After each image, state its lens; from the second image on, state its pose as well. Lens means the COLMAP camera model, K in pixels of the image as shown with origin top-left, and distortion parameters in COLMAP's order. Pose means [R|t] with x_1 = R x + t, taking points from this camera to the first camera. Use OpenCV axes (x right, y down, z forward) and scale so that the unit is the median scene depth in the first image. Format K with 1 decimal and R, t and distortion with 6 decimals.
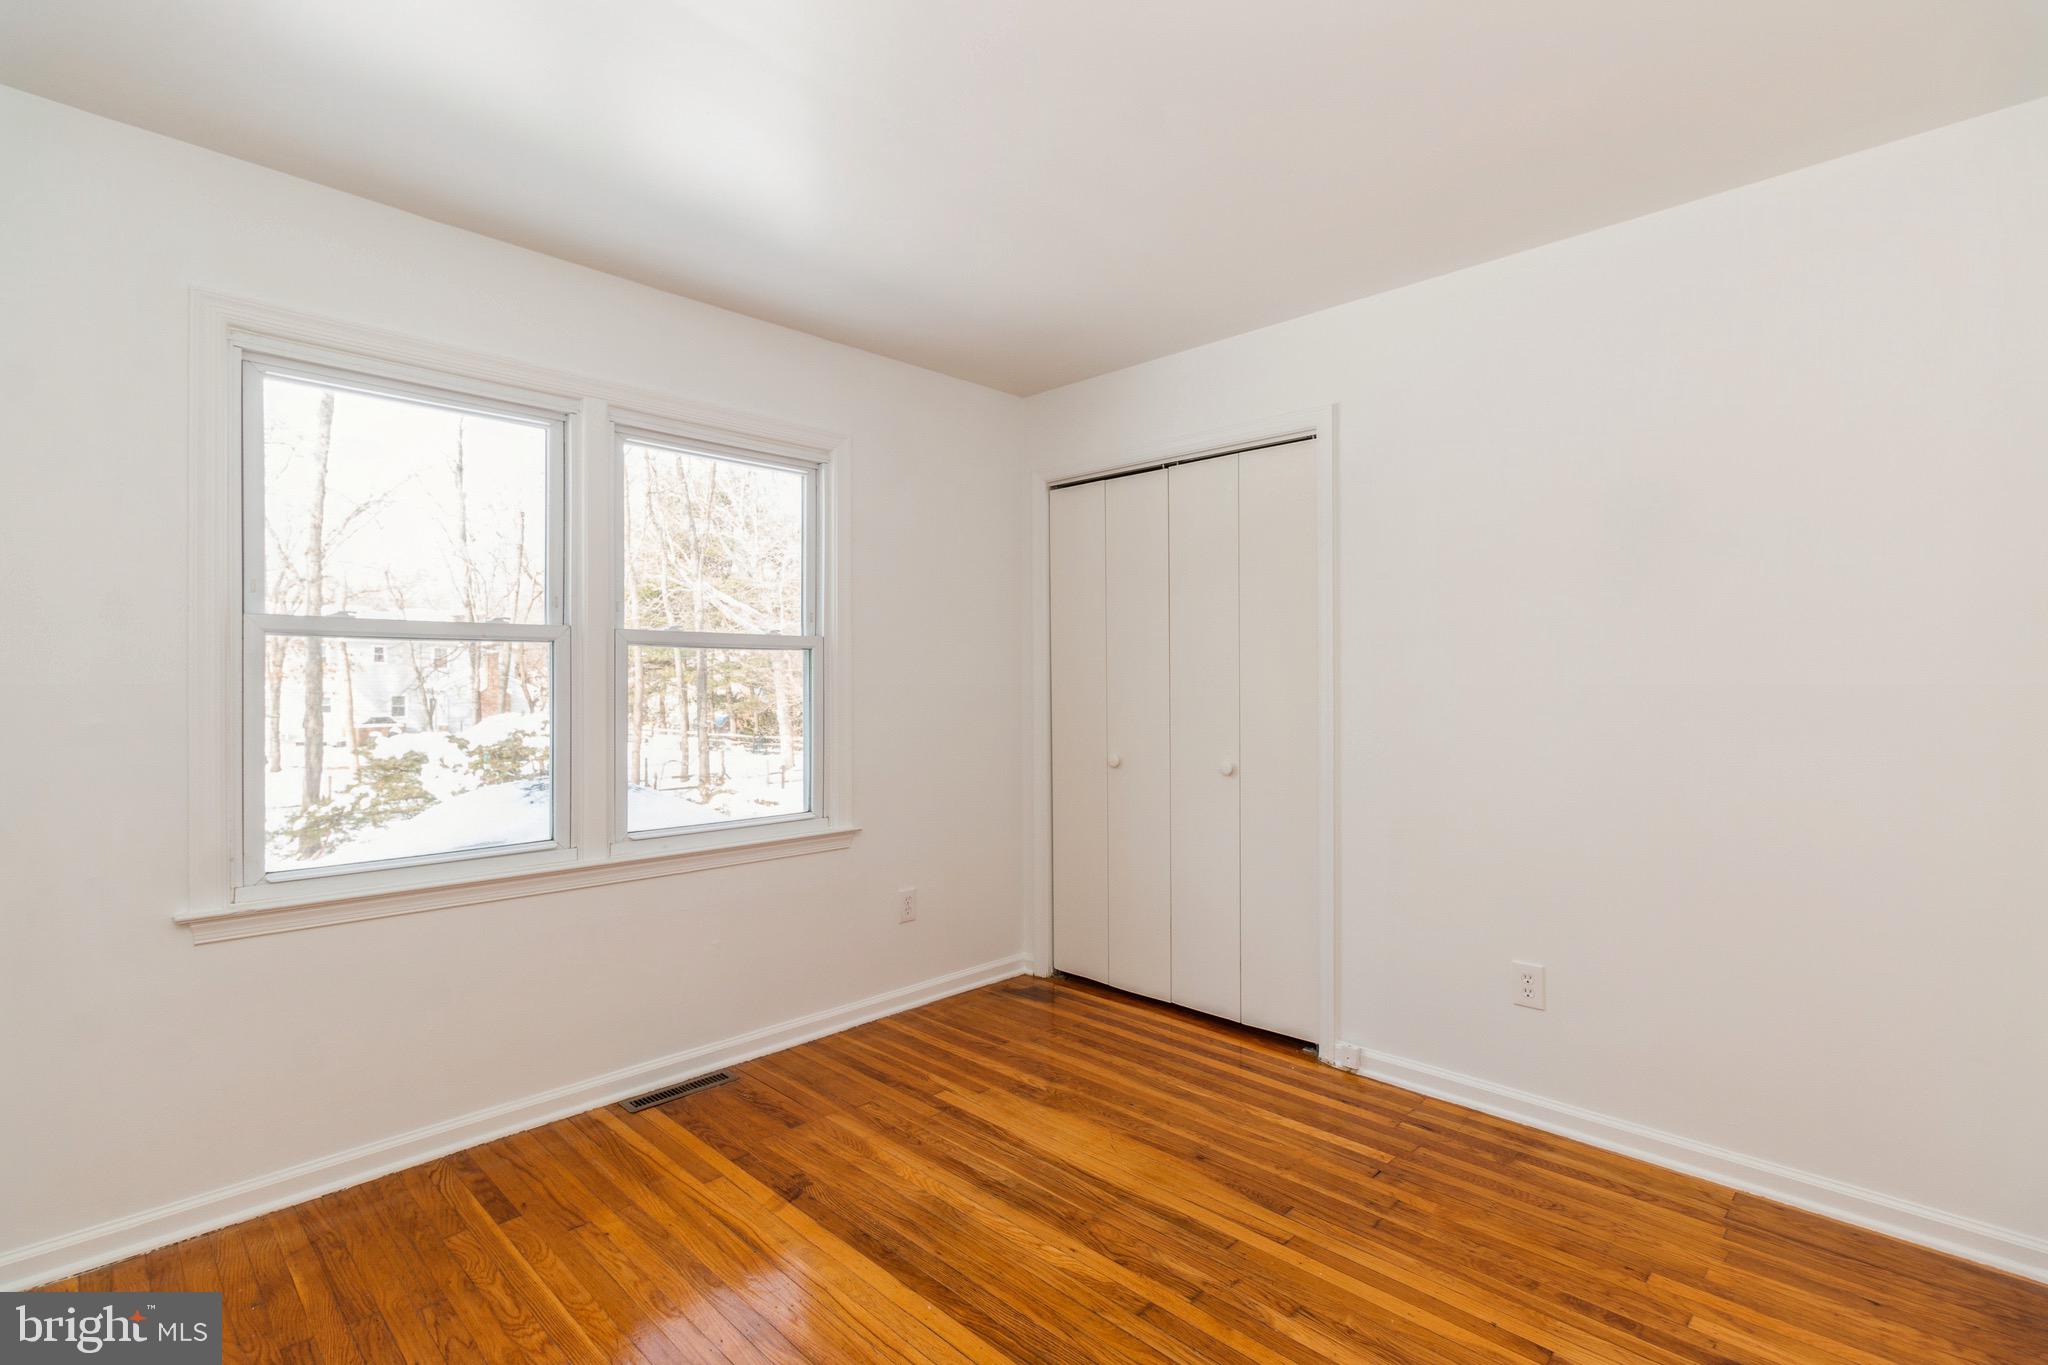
lens RADIAL K [[947.4, 0, 1033.8], [0, 947.4, 677.1], [0, 0, 1]] dist [0.000797, 0.000482]
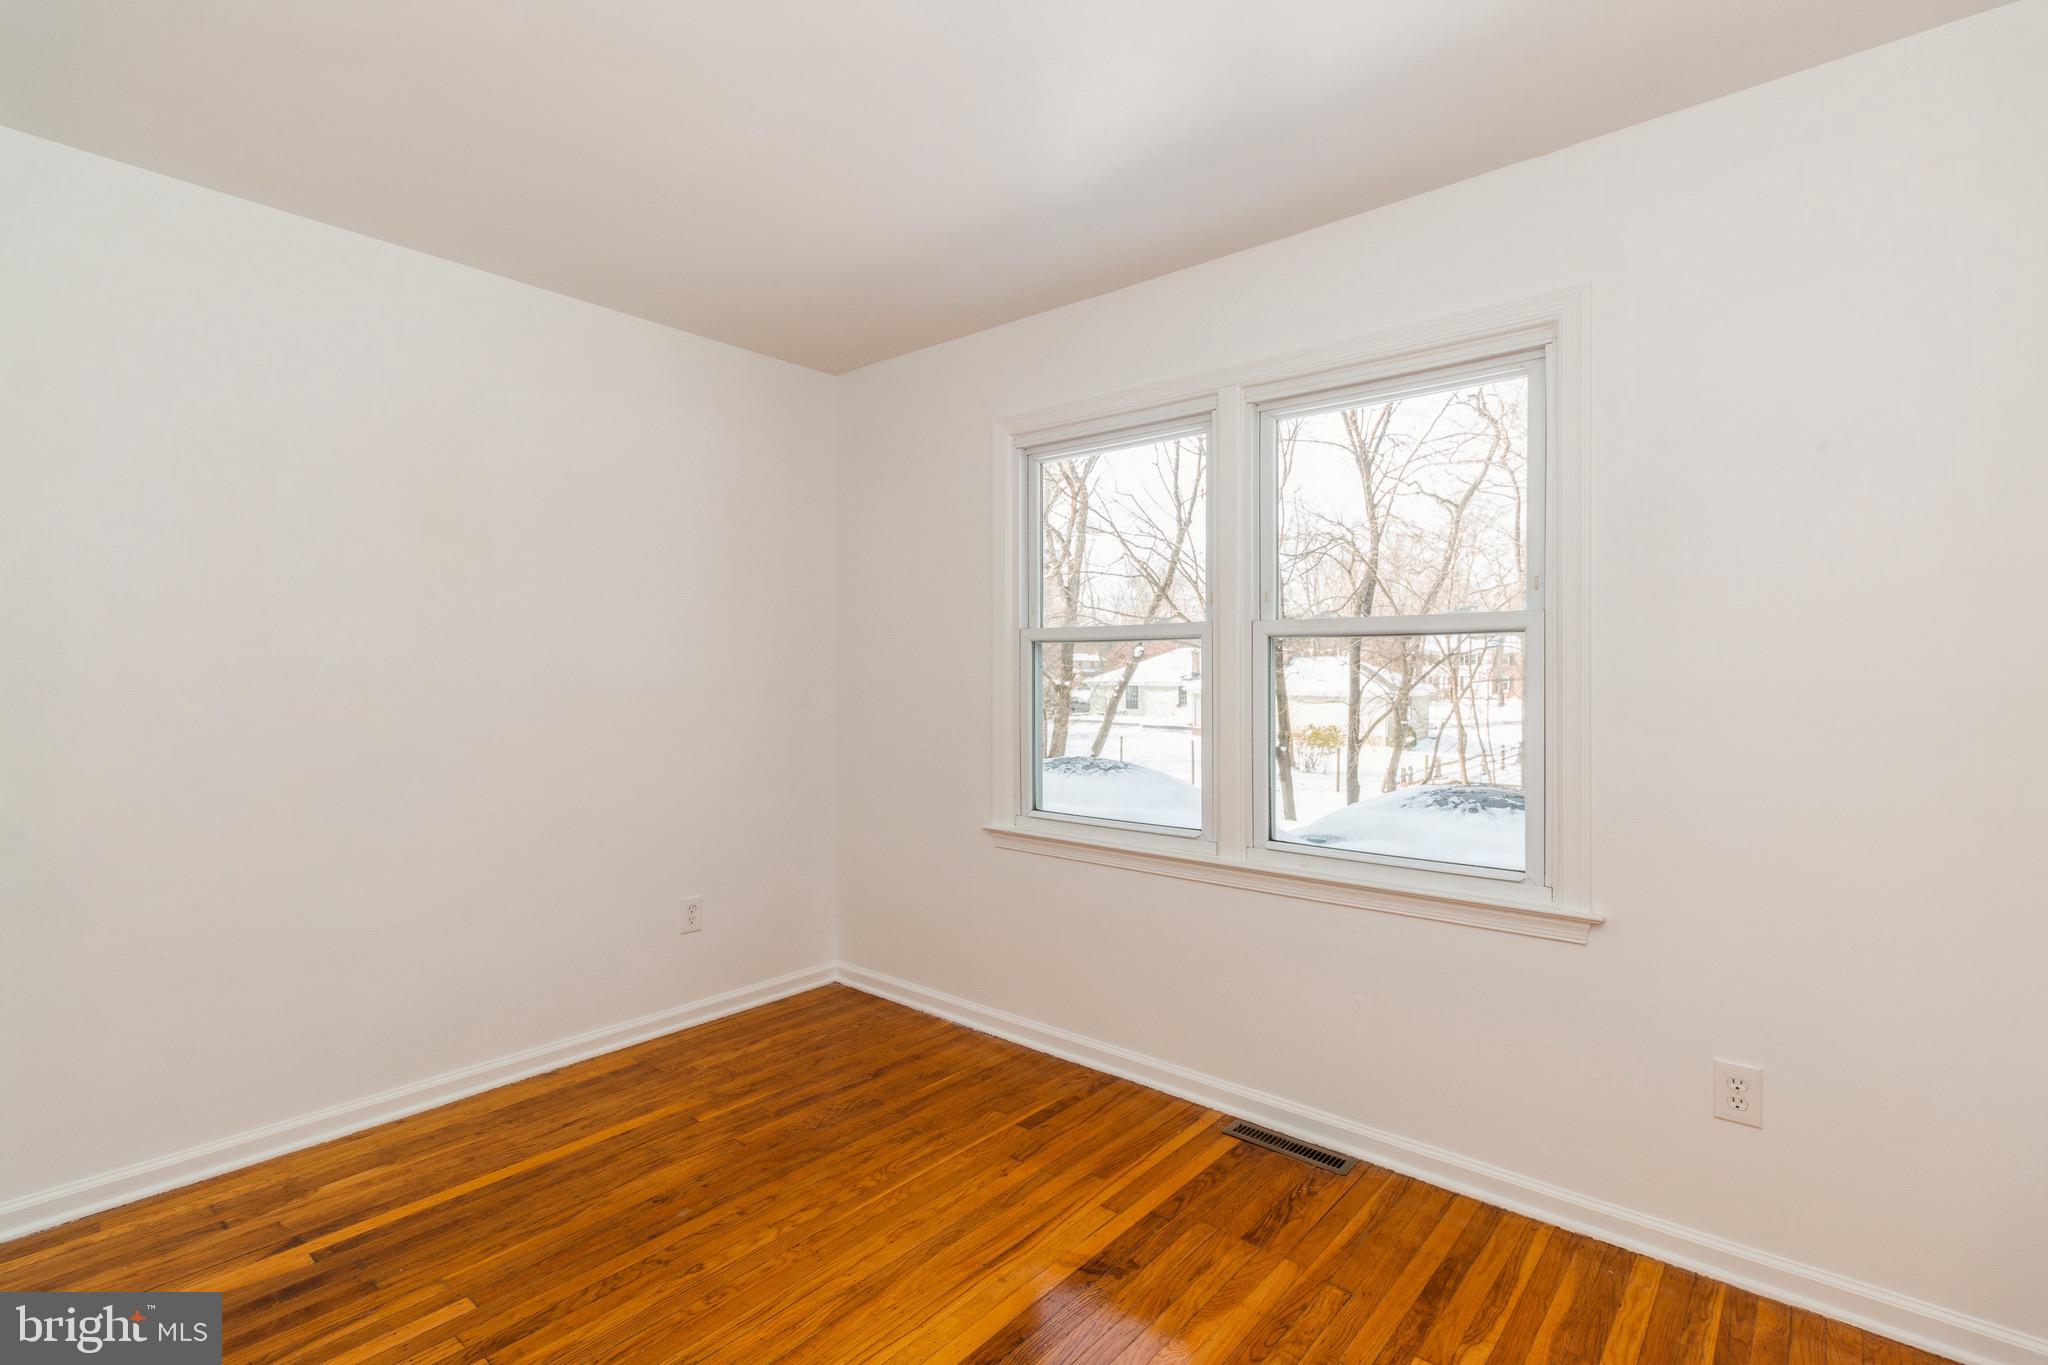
lens RADIAL K [[947.4, 0, 1028.8], [0, 947.4, 680.9], [0, 0, 1]] dist [0.000797, 0.000482]
pose [[0.064000, 0.006732, -0.997927, 0.526566], [-0.002828, 0.999974, 0.006565, 0.003052], [0.997946, 0.002402, 0.064017, 0.773152]]
